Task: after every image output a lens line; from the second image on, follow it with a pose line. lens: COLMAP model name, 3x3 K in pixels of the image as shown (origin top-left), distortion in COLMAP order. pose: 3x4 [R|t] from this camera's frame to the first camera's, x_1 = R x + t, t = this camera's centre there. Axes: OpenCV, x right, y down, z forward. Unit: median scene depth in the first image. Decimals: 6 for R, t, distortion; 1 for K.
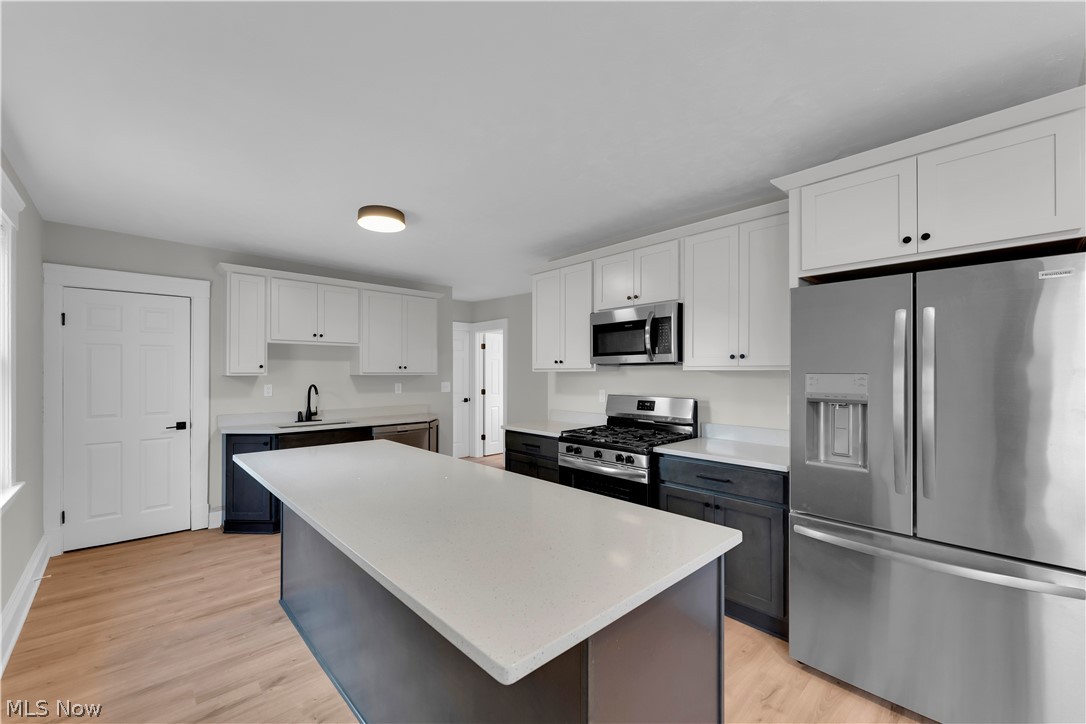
lens RADIAL K [[437.7, 0, 533.0], [0, 437.7, 368.1], [0, 0, 1]] dist [0.001418, -0.000020]
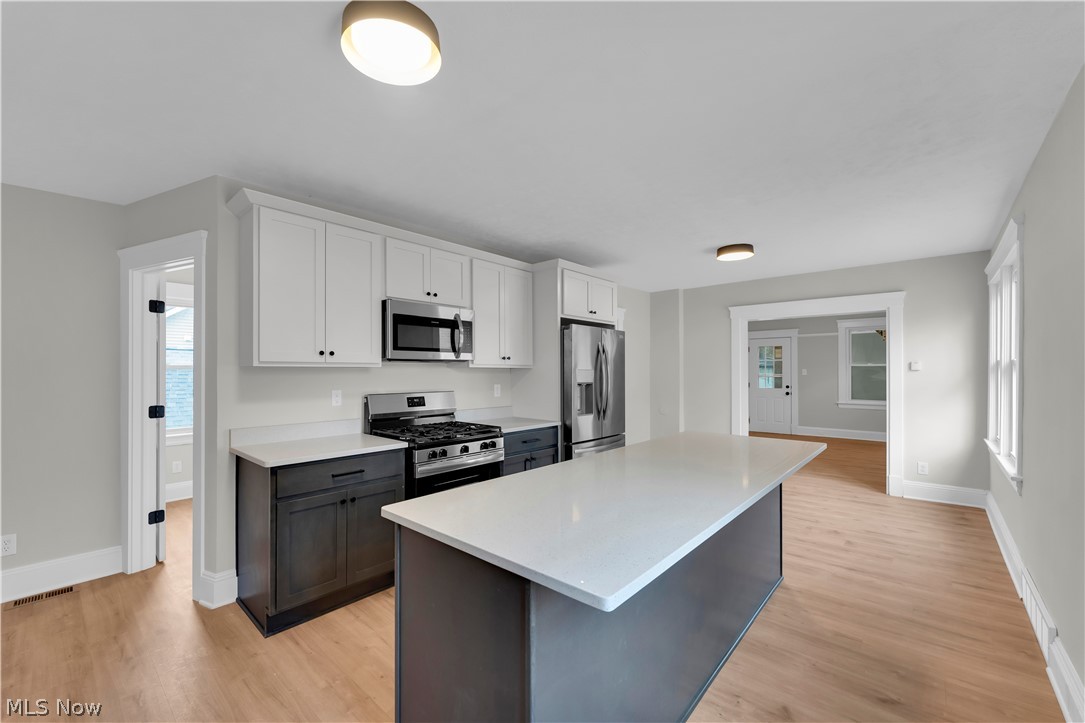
lens RADIAL K [[437.3, 0, 535.9], [0, 437.3, 372.6], [0, 0, 1]] dist [0.001418, -0.000020]
pose [[-0.120228, 0.000876, 0.992746, -0.805183], [-0.015067, 0.999883, -0.002707, 0.017952], [-0.992632, -0.015283, -0.120201, 0.884108]]
